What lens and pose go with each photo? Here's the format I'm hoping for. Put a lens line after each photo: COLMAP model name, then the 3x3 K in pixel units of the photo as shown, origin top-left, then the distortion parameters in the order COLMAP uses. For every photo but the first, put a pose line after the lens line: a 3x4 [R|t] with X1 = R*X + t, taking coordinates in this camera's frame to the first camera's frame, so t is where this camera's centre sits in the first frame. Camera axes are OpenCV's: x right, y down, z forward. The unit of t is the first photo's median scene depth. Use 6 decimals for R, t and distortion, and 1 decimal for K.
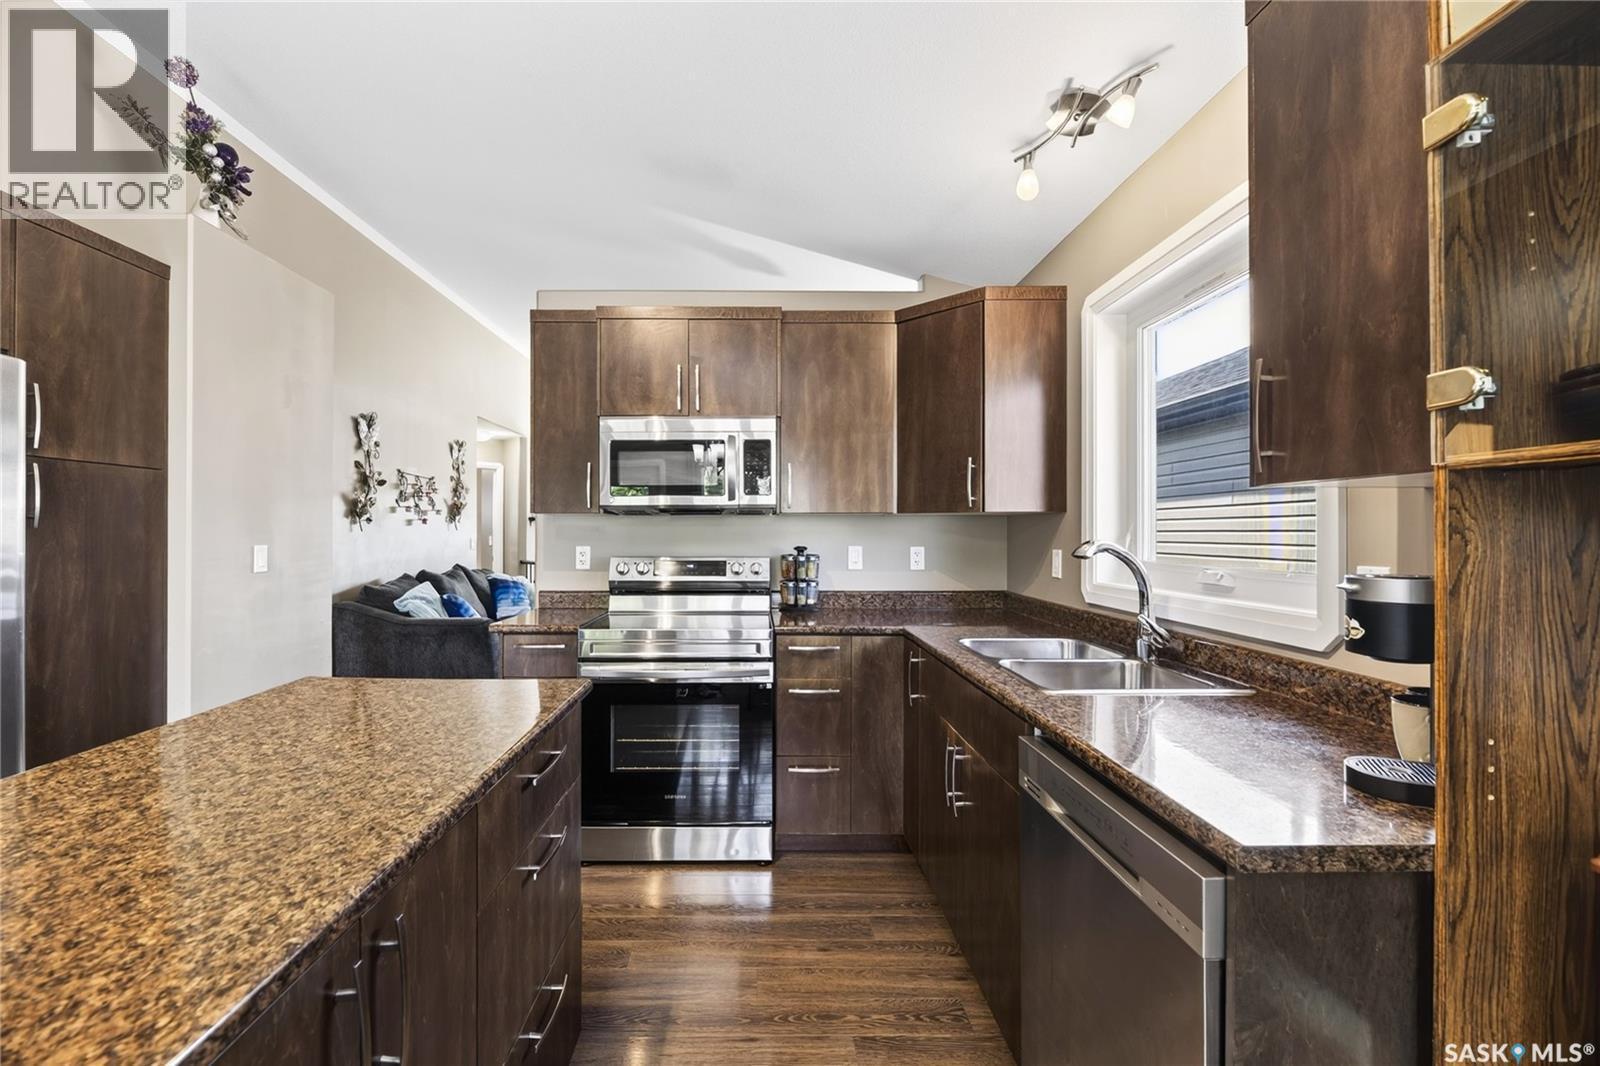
lens RADIAL K [[672.0, 0, 768.4], [0, 672.0, 529.6], [0, 0, 1]] dist [-0.000886, -0.000188]
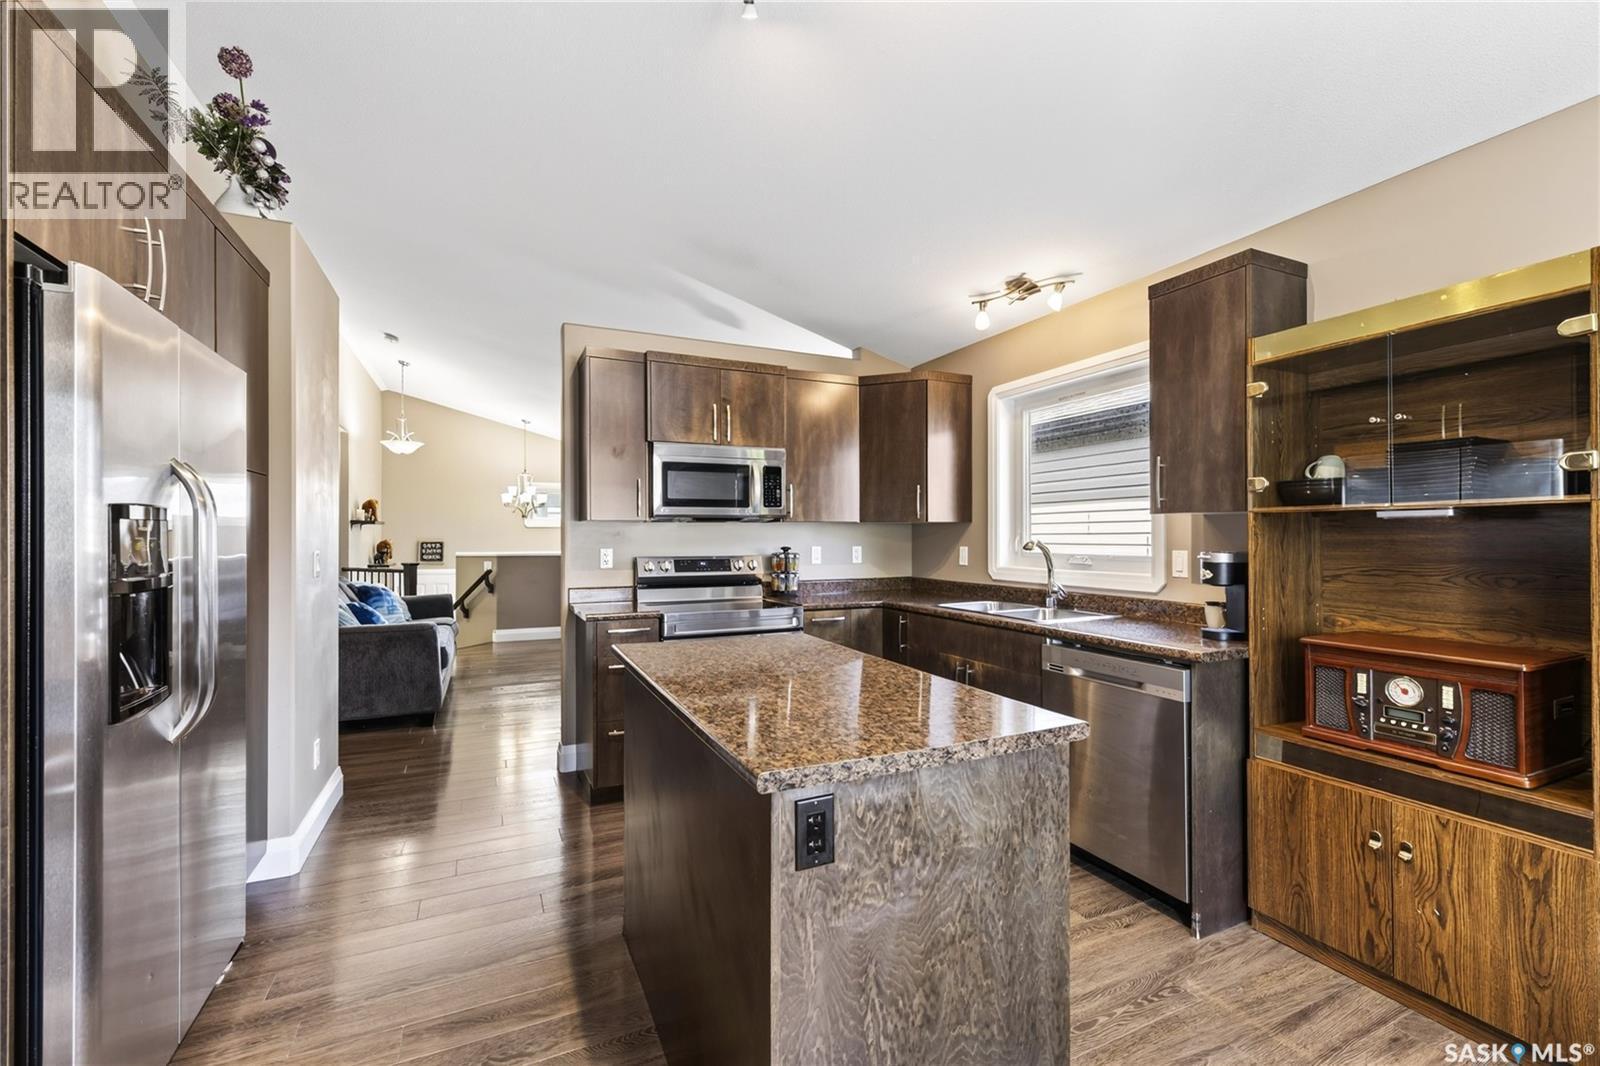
lens RADIAL K [[655.6, 0, 800.0], [0, 655.6, 533.0], [0, 0, 1]] dist [-0.000021, -0.000489]
pose [[0.910310, -0.001753, 0.413923, -0.488894], [0.001848, 0.999998, 0.000171, -0.002138], [-0.413922, 0.000609, 0.910312, -0.187395]]
